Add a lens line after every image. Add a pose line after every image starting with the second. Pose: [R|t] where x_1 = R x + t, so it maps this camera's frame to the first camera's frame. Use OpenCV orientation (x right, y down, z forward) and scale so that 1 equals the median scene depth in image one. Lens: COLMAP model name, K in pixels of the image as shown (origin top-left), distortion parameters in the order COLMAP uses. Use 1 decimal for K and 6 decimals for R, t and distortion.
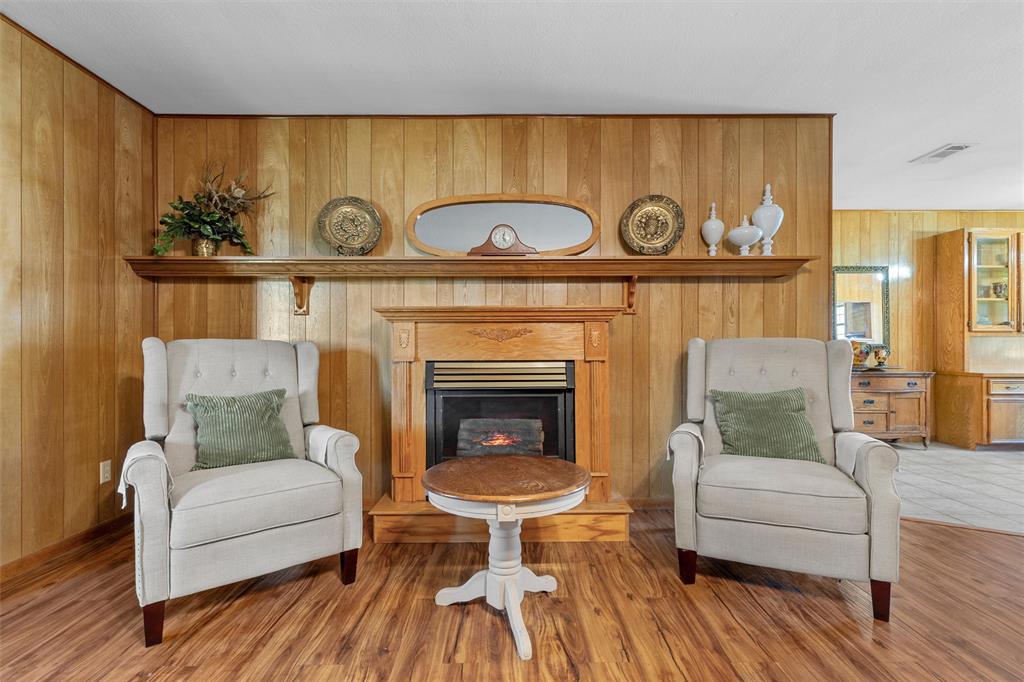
lens RADIAL K [[480.3, 0, 511.0], [0, 480.3, 342.6], [0, 0, 1]] dist [0.003628, 0.000094]
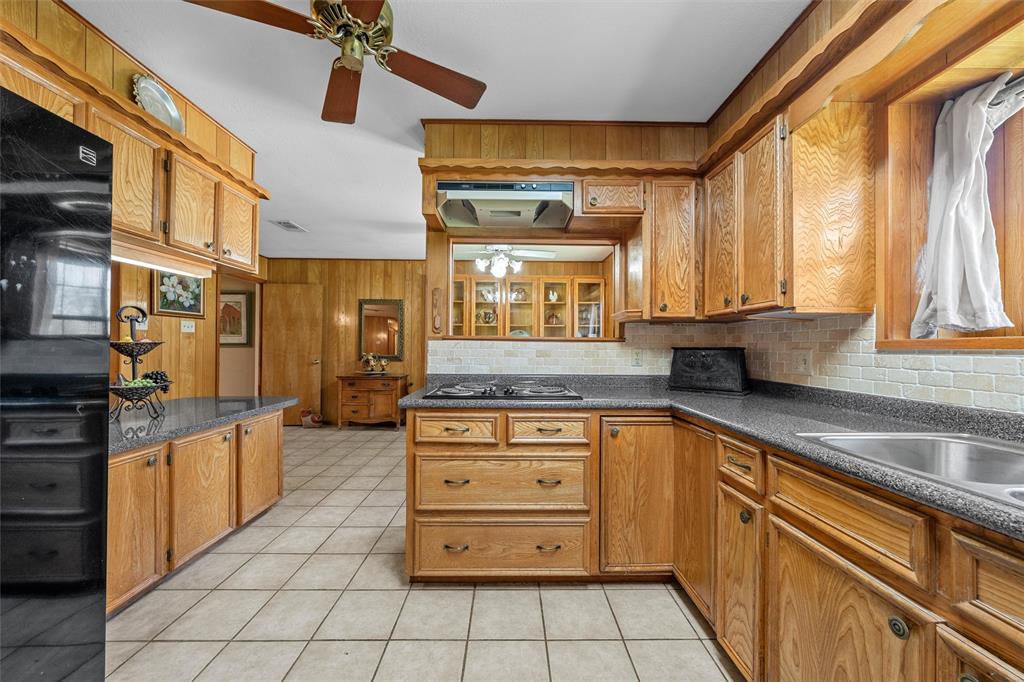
lens RADIAL K [[377.8, 0, 510.9], [0, 377.8, 344.3], [0, 0, 1]] dist [0.000117, -0.000007]
pose [[0.999922, 0.008246, 0.009355, 1.840168], [-0.008243, 0.999966, -0.000397, -0.053017], [-0.009358, 0.000320, 0.999956, -0.170351]]
